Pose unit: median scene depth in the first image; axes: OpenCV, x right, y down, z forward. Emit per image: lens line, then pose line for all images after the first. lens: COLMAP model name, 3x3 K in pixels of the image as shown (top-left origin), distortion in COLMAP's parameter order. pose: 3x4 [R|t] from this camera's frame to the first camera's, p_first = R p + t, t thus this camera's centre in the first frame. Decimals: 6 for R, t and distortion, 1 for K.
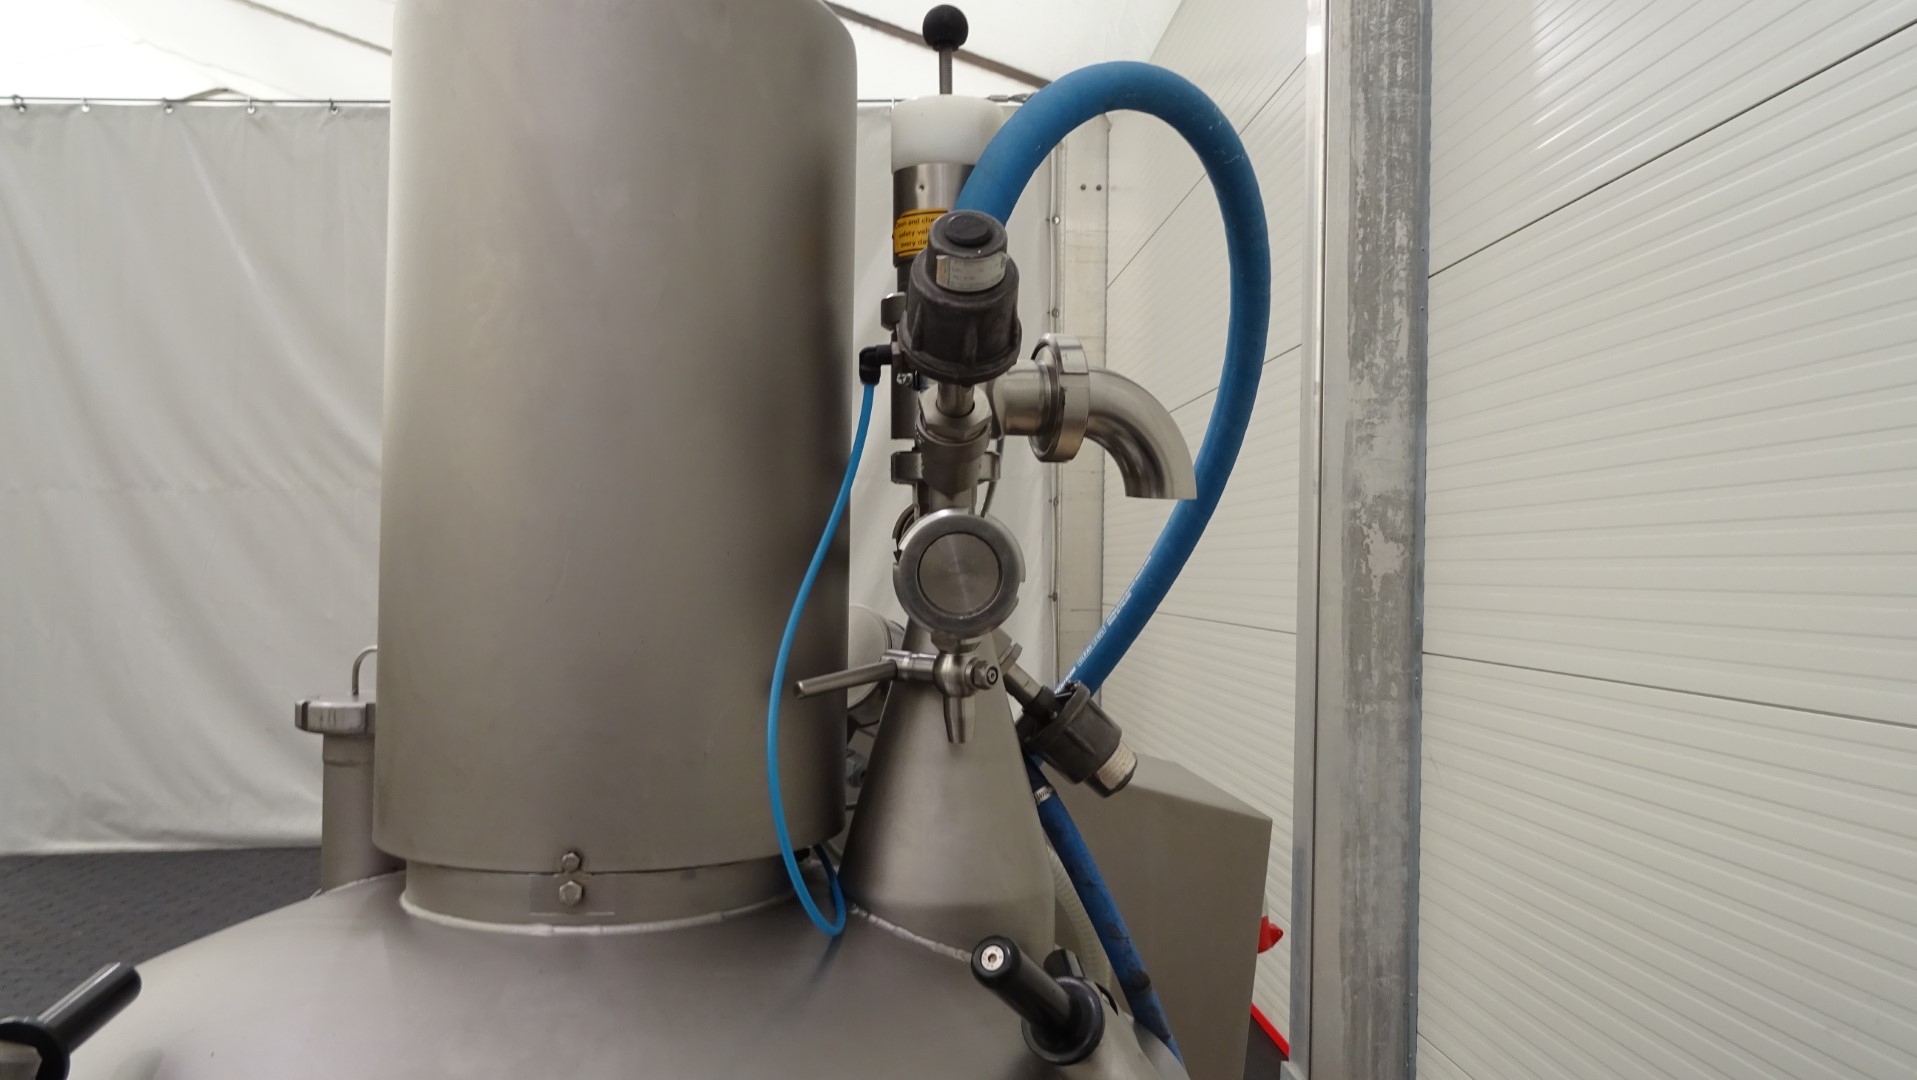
lens RADIAL K [[1364.2, 0, 962.5], [0, 1364.2, 534.0], [0, 0, 1]] dist [-0.003696, -0.000689]
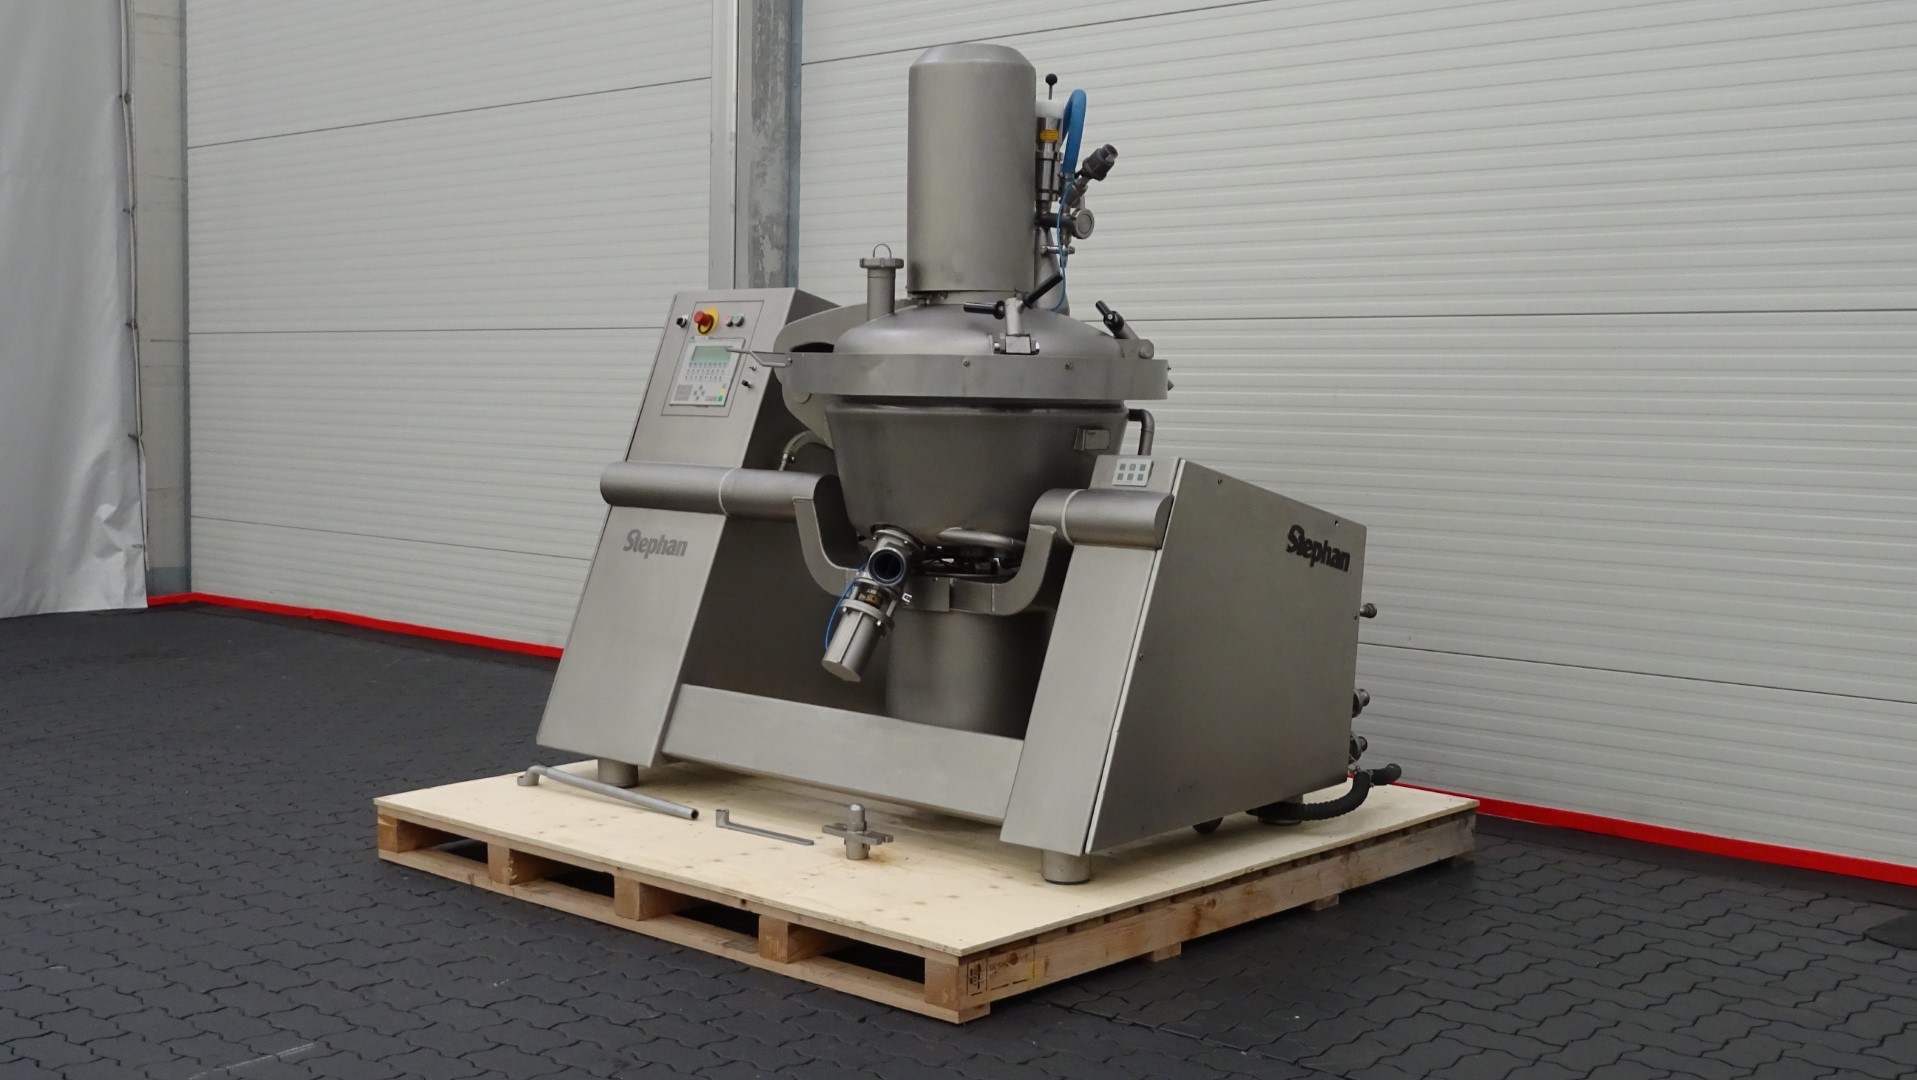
lens RADIAL K [[2246.5, 0, 955.7], [0, 2246.5, 539.3], [0, 0, 1]] dist [-0.027026, 0.000000]
pose [[0.753842, -0.050354, 0.655124, -1.107490], [-0.020219, 0.994809, 0.099728, 0.070588], [-0.656745, -0.088425, 0.748911, -0.921547]]
